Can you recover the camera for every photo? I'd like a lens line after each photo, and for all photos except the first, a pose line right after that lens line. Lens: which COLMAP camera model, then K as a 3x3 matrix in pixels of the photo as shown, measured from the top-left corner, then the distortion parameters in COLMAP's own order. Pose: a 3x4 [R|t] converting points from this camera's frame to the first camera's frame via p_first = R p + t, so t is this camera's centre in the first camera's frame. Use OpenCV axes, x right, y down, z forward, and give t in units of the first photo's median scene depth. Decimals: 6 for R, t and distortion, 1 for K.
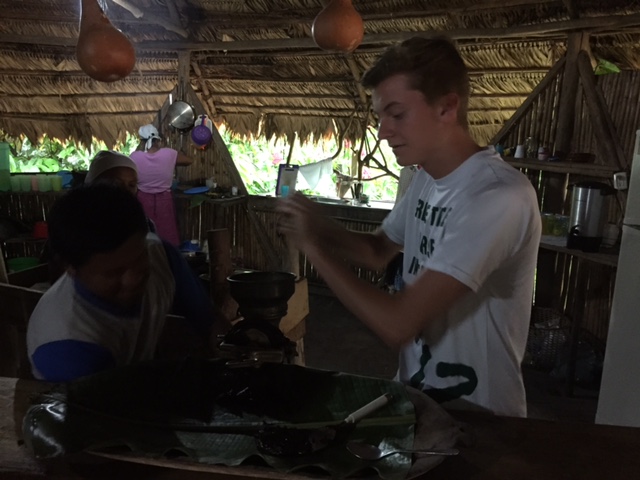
lens RADIAL K [[533.6, 0, 320.0], [0, 533.6, 240.0], [0, 0, 1]] dist [0.071782, -0.100776]
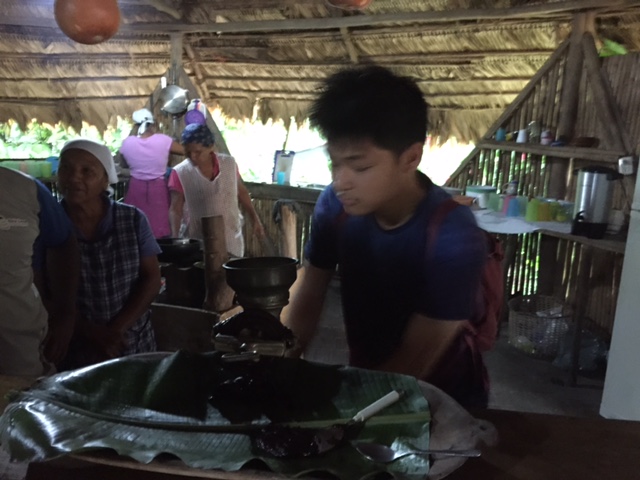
lens RADIAL K [[537.5, 0, 320.0], [0, 537.5, 240.0], [0, 0, 1]] dist [0.064811, -0.092878]
pose [[0.999964, -0.001831, 0.008275, -0.002821], [0.001656, 0.999776, 0.021119, 0.001963], [-0.008312, -0.021104, 0.999743, 0.013608]]
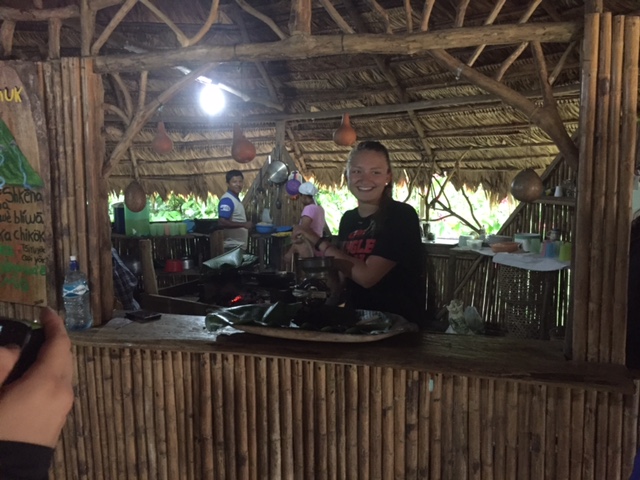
lens RADIAL K [[537.5, 0, 320.0], [0, 537.5, 240.0], [0, 0, 1]] dist [0.064811, -0.092878]
pose [[0.984782, -0.017691, -0.172892, 0.048343], [0.001700, 0.995739, -0.092204, 0.037259], [0.173786, 0.090507, 0.980615, -0.180518]]
